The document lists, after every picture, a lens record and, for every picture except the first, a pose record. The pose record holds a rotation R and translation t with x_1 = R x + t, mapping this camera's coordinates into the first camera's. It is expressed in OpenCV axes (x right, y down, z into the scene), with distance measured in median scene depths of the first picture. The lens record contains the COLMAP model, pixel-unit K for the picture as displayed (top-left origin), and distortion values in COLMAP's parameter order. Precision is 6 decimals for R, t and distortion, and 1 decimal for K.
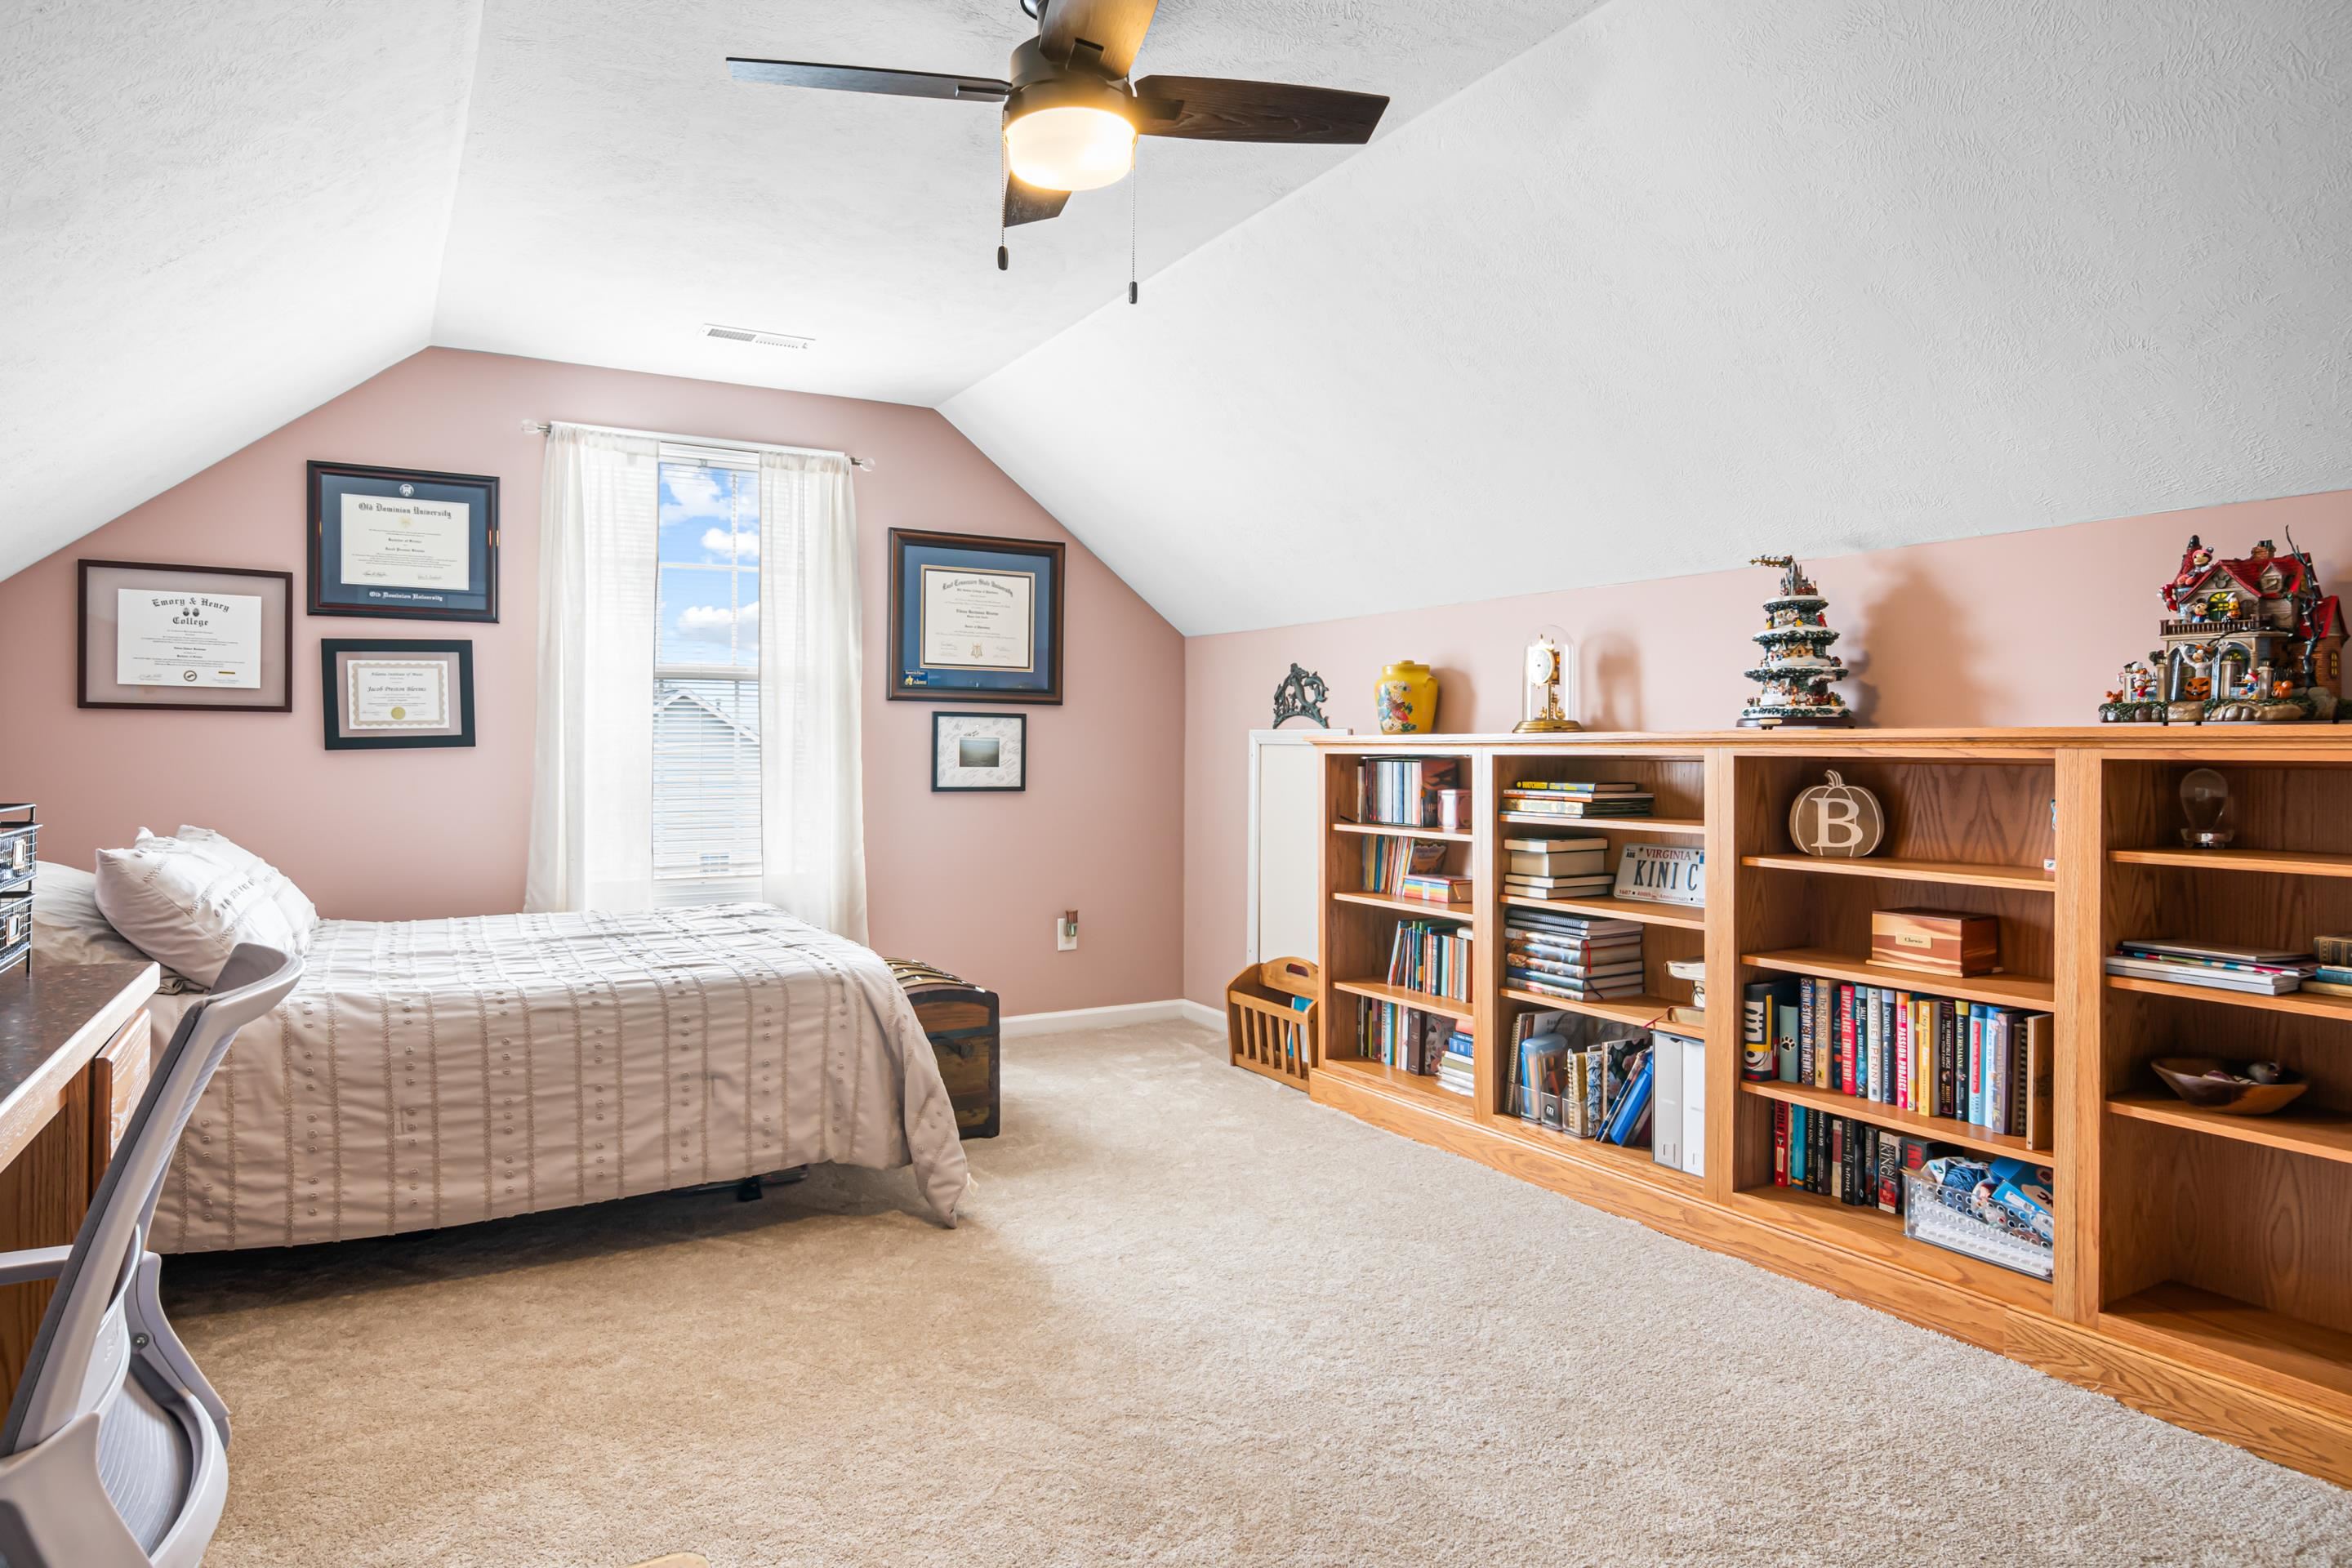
lens RADIAL K [[1355.7, 0, 1138.4], [0, 1355.7, 778.1], [0, 0, 1]] dist [-0.000224, -0.003177]
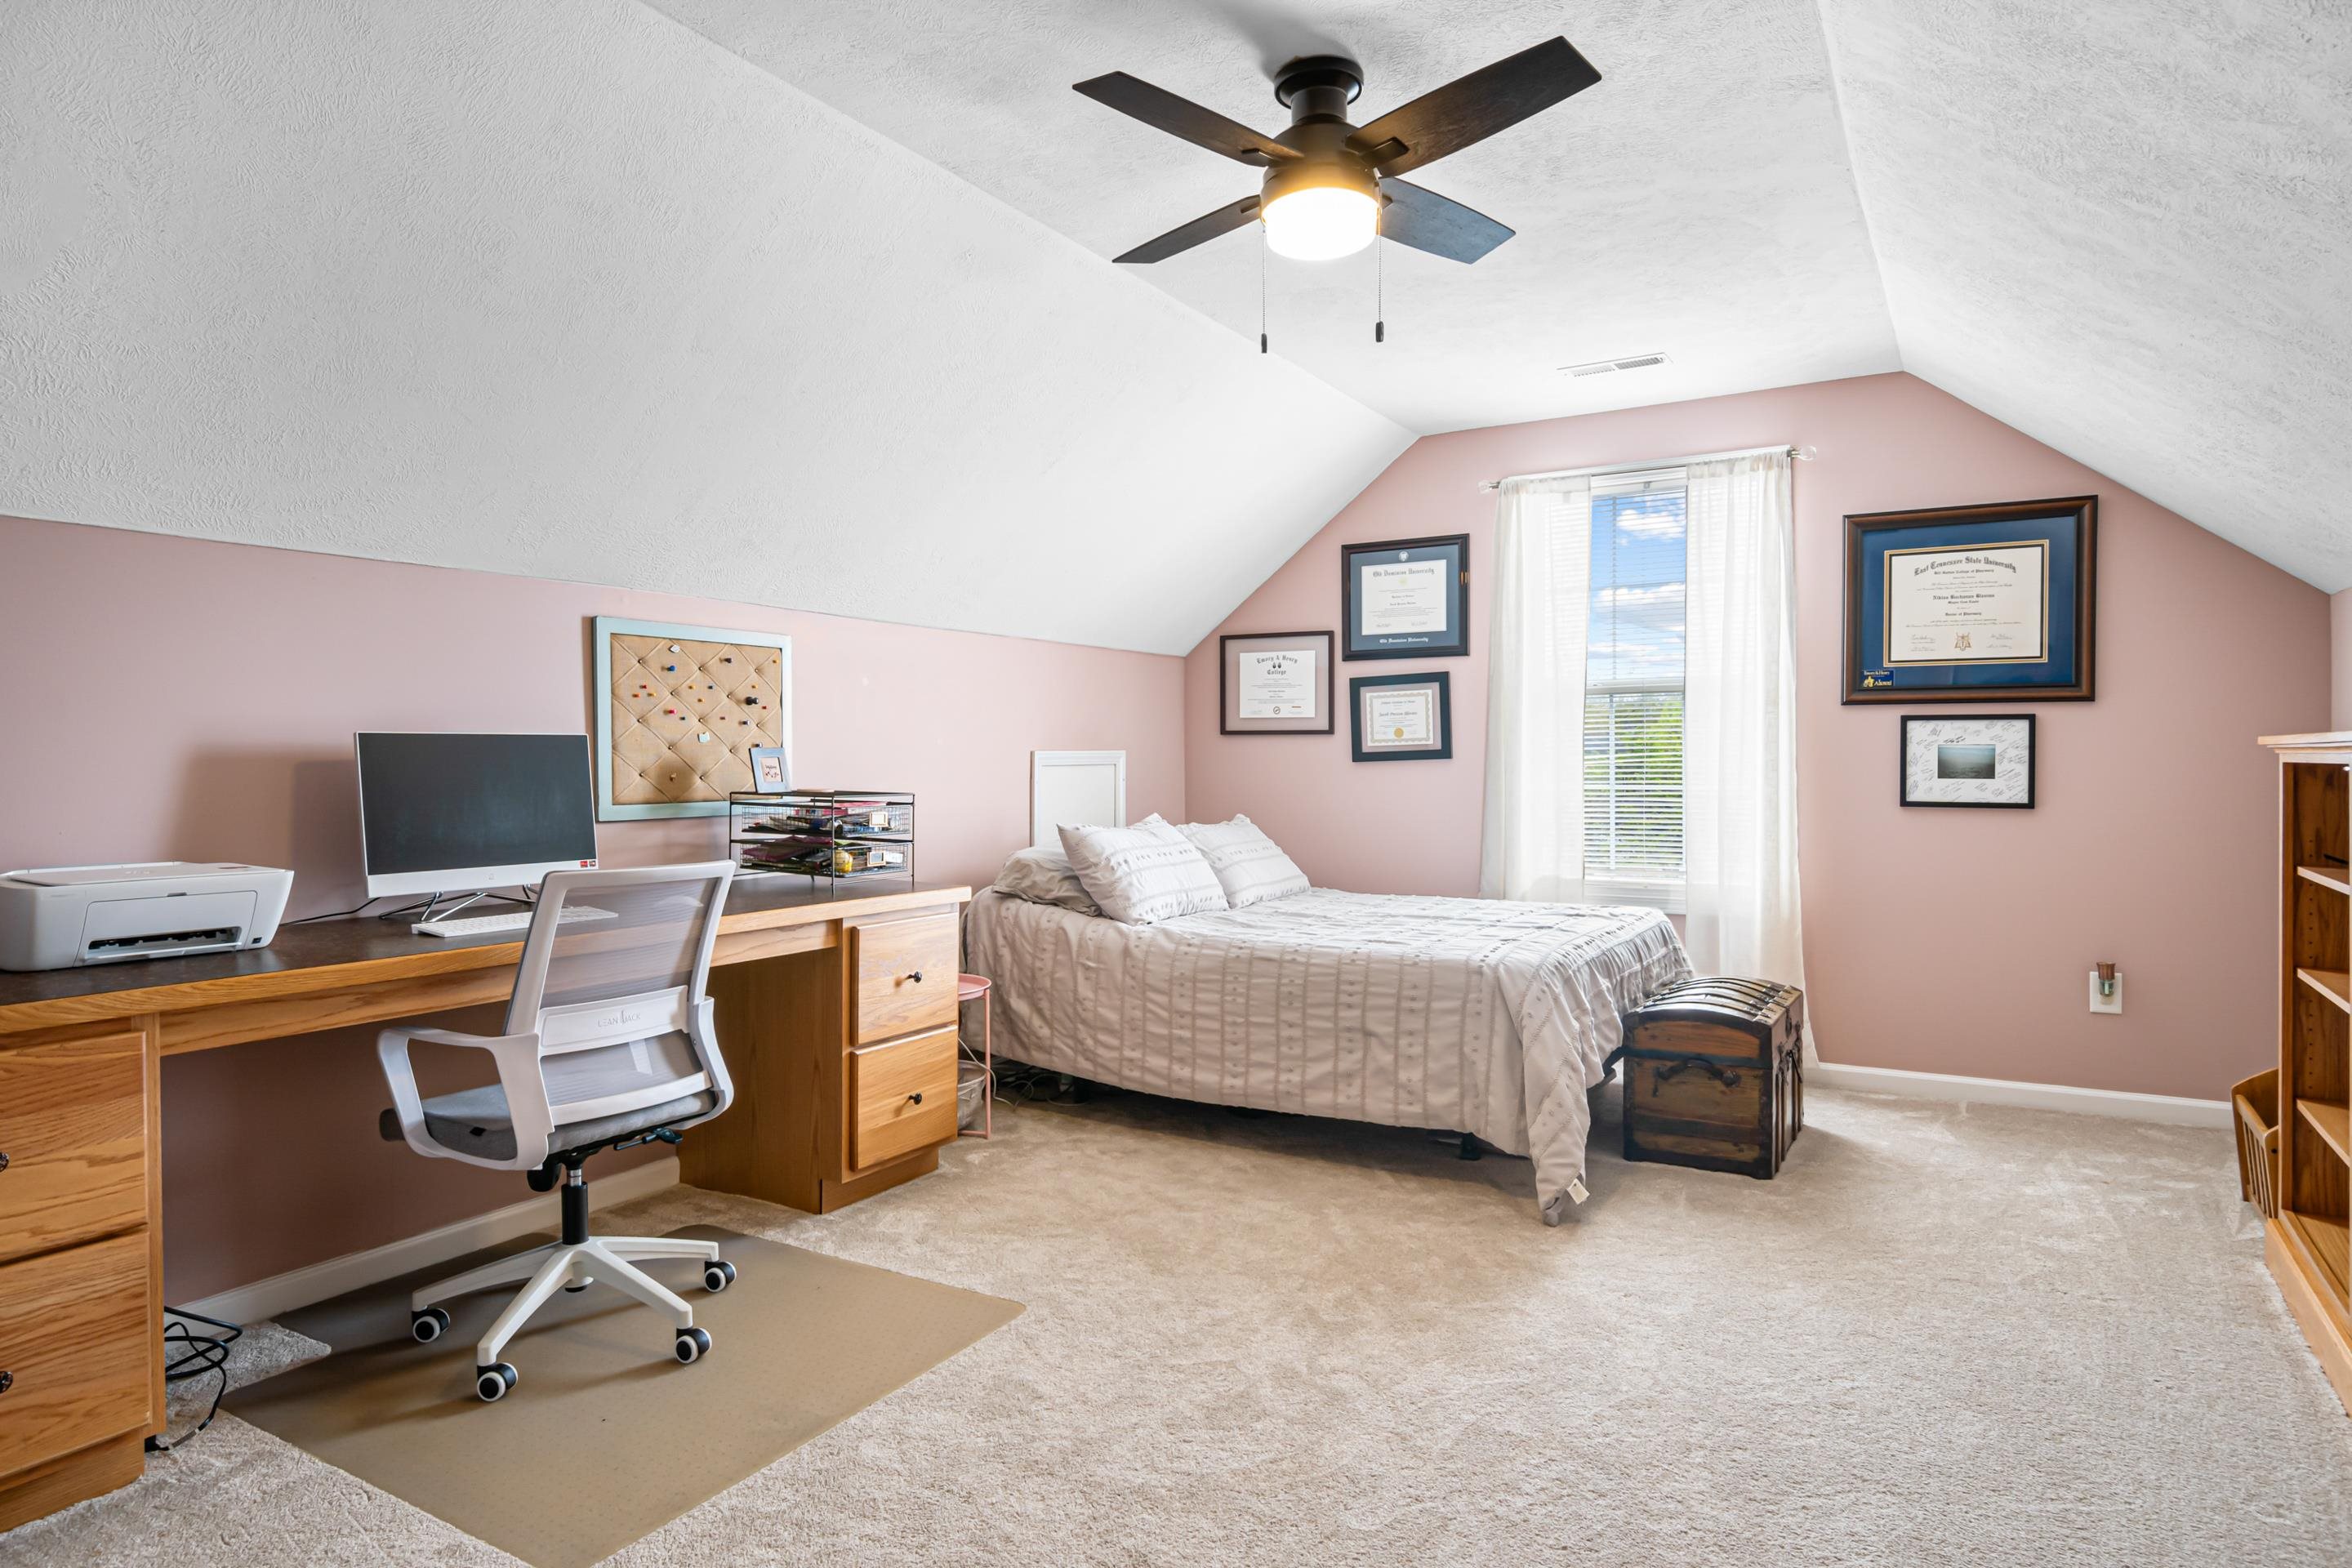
lens RADIAL K [[1361.3, 0, 1157.7], [0, 1361.3, 799.1], [0, 0, 1]] dist [0.005273, -0.016001]
pose [[0.499743, 0.019784, -0.865948, 0.618399], [-0.012809, 0.999799, 0.015450, -0.003698], [0.866079, 0.003371, 0.499896, 0.229999]]
